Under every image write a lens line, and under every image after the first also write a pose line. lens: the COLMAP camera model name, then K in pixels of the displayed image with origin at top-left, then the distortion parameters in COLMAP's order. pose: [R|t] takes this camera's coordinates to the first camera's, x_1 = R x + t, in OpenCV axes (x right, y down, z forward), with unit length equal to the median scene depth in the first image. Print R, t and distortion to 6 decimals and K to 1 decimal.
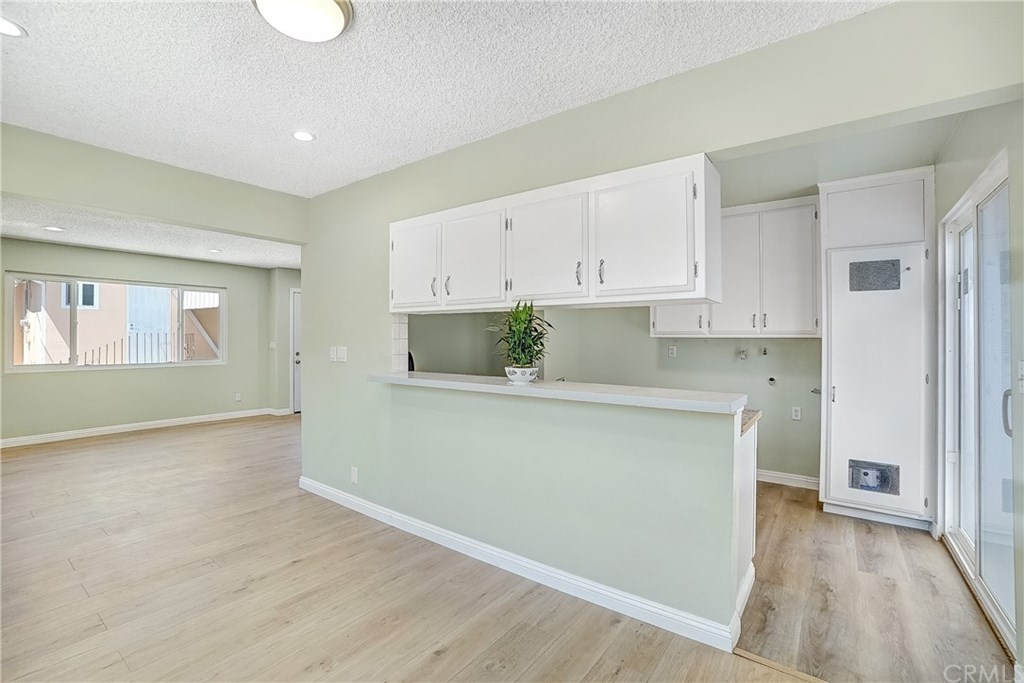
lens RADIAL K [[463.6, 0, 498.8], [0, 463.6, 341.0], [0, 0, 1]] dist [-0.001833, 0.000120]
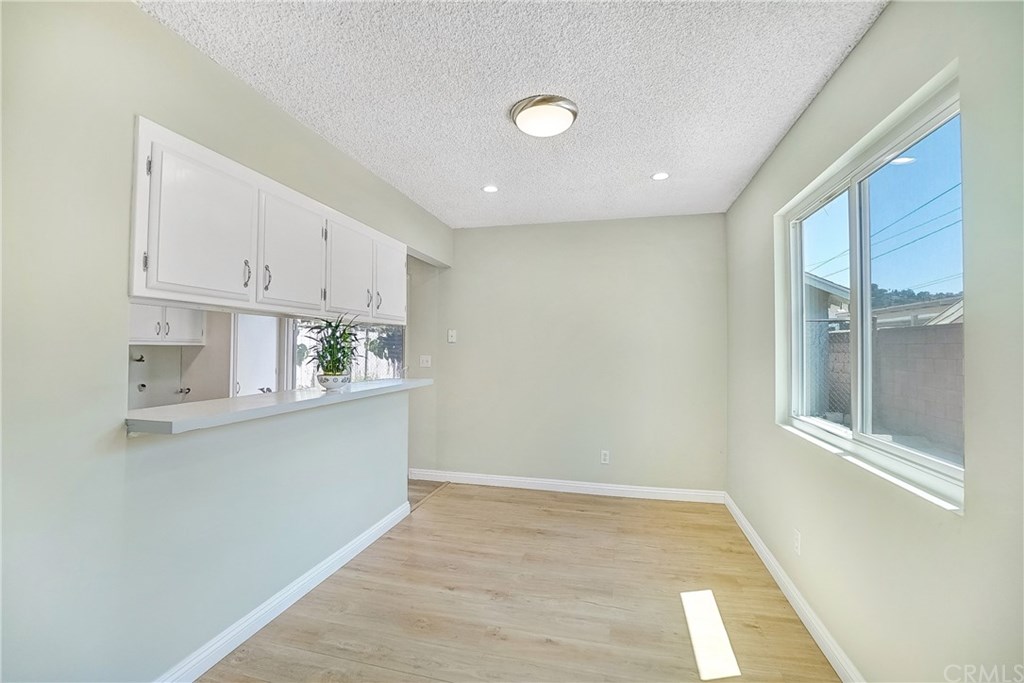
lens RADIAL K [[463.6, 0, 498.8], [0, 463.6, 341.0], [0, 0, 1]] dist [-0.001833, 0.000120]
pose [[-0.380097, 0.009730, 0.924895, -1.106818], [-0.002040, 0.999933, -0.011358, -0.009231], [-0.924944, -0.006204, -0.380052, 1.091352]]
